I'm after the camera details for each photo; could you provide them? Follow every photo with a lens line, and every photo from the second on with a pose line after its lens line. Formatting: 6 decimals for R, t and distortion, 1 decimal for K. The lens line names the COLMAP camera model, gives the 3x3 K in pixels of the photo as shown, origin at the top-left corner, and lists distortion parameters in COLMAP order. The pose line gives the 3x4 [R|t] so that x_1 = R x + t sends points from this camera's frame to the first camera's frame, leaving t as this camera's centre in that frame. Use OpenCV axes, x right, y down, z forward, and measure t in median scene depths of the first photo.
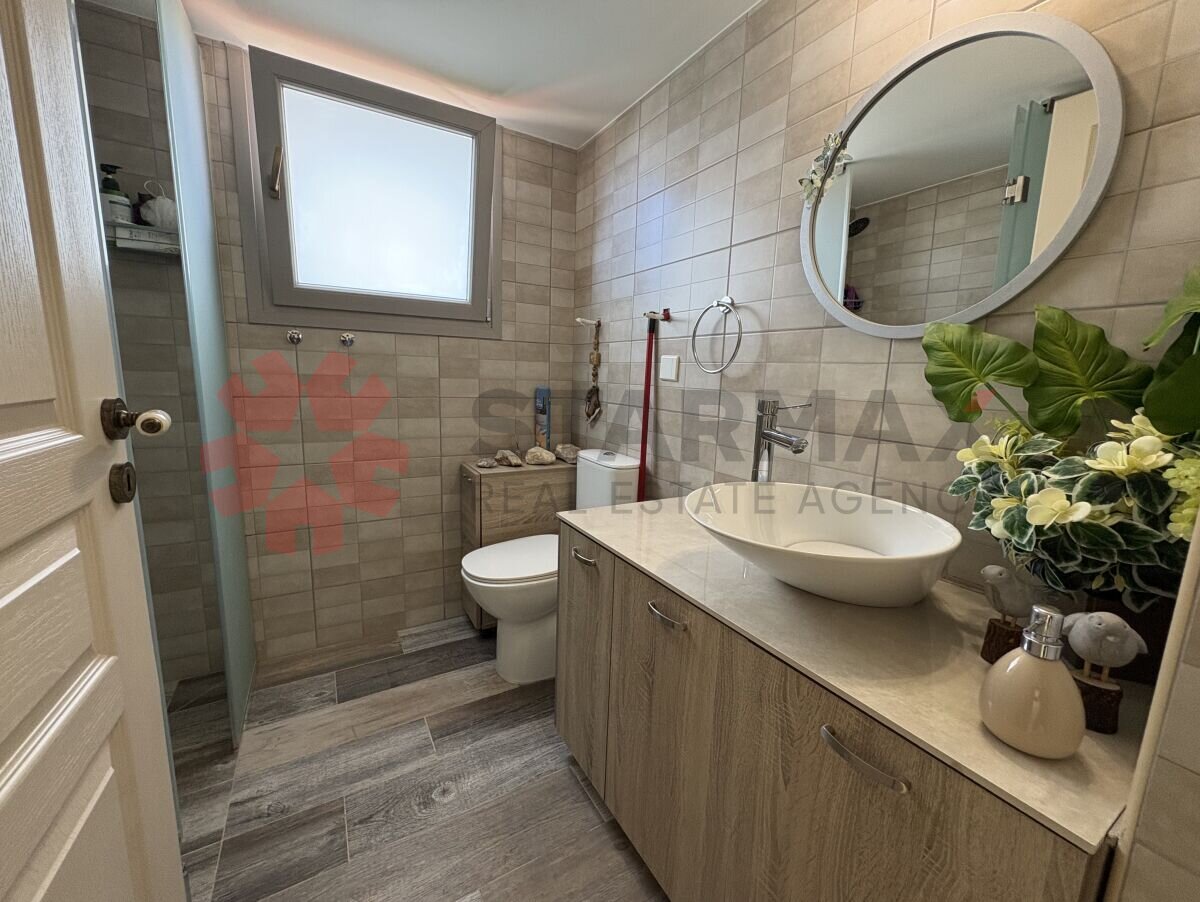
lens RADIAL K [[480.3, 0, 601.4], [0, 480.3, 452.2], [0, 0, 1]] dist [0.000035, -0.000092]
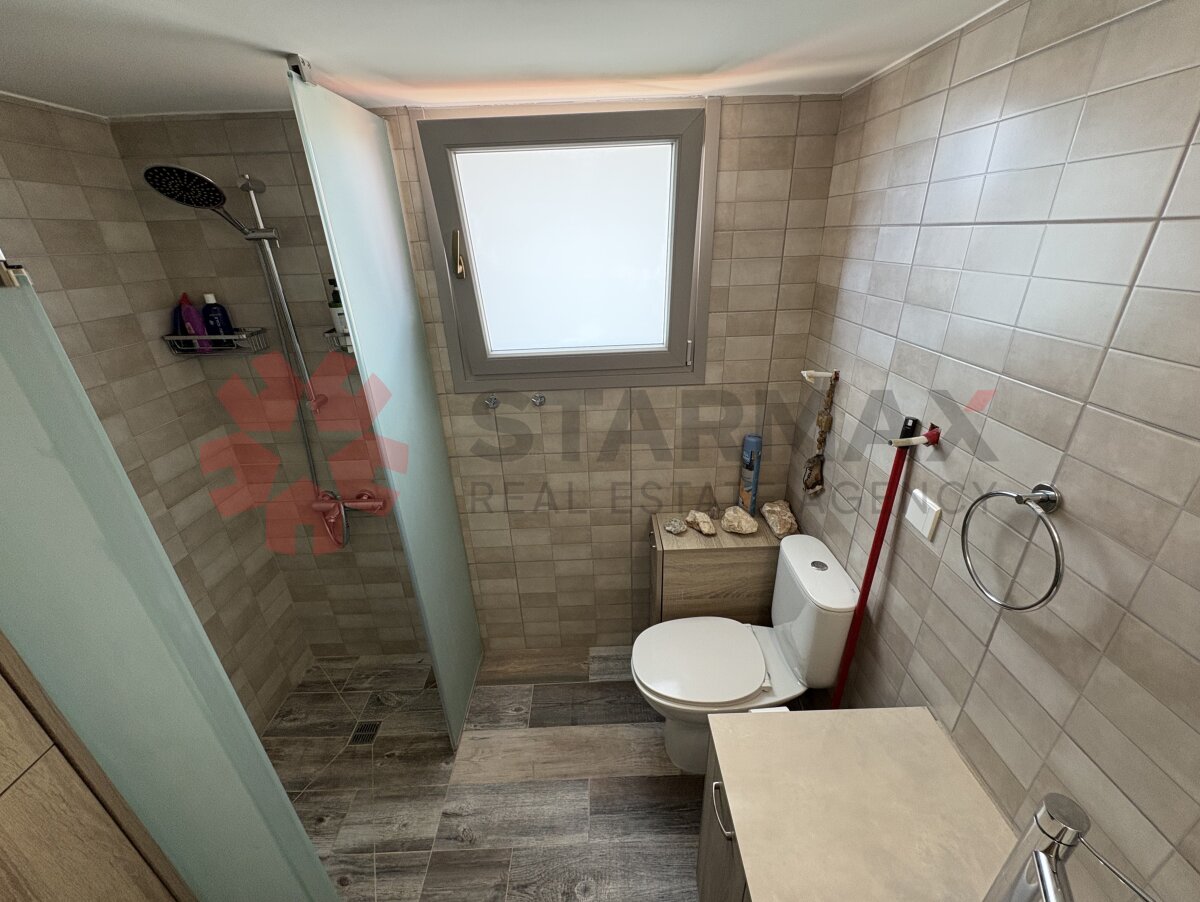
lens RADIAL K [[480.3, 0, 602.5], [0, 480.3, 450.2], [0, 0, 1]] dist [0.000035, -0.000092]
pose [[0.867560, 0.148653, -0.474597, 0.053640], [-0.019673, 0.963795, 0.265917, -0.383881], [0.496944, -0.221362, 0.839074, 0.224269]]
